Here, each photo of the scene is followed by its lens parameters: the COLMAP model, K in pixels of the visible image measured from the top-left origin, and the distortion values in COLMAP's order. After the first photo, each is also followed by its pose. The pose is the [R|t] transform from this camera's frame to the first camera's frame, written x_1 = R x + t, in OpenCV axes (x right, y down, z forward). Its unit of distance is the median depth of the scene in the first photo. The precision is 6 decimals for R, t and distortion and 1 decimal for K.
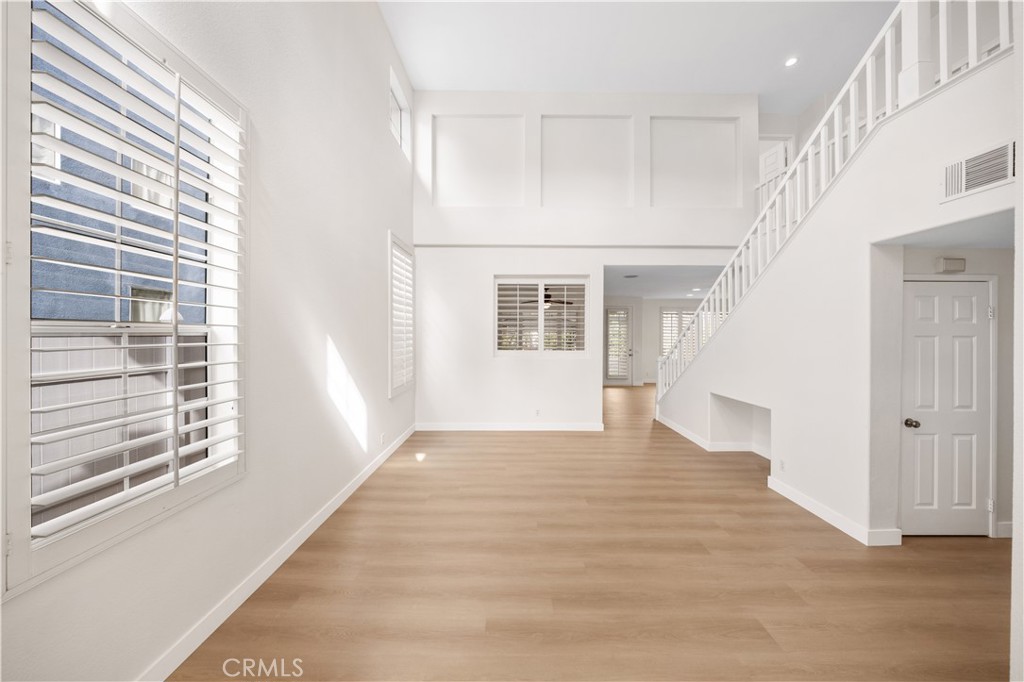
lens RADIAL K [[320.8, 0, 511.8], [0, 320.8, 333.0], [0, 0, 1]] dist [-0.010768, -0.000119]
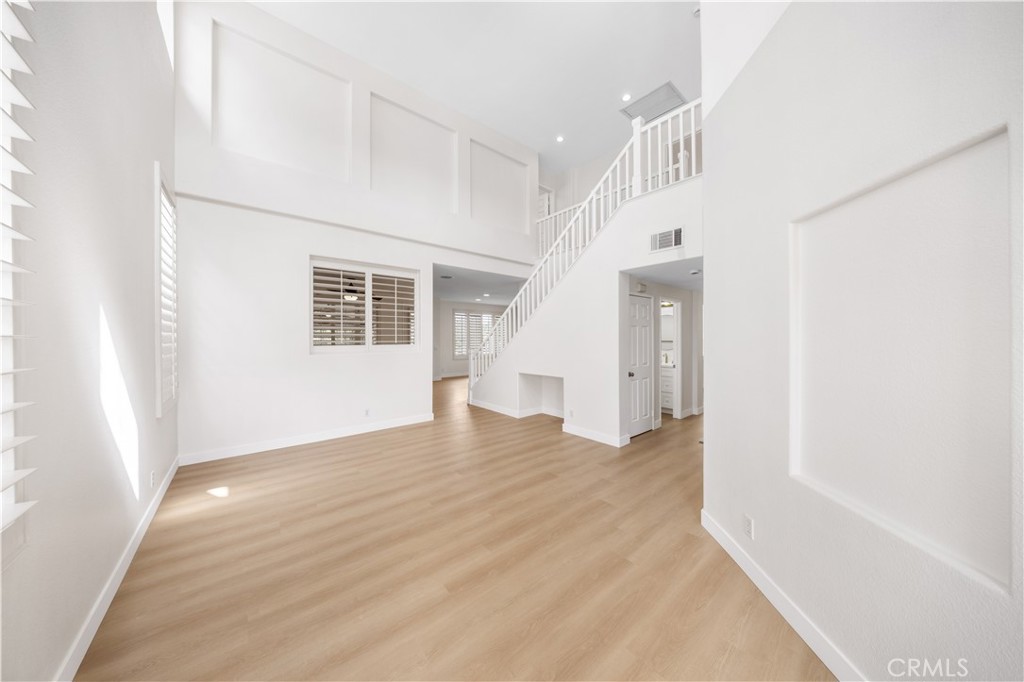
lens RADIAL K [[320.6, 0, 515.0], [0, 320.6, 337.7], [0, 0, 1]] dist [0.001431, -0.006784]
pose [[0.758827, -0.005536, 0.651268, -0.292603], [0.003968, 0.999985, 0.003877, 0.048244], [-0.651280, -0.000357, 0.758838, 0.032246]]
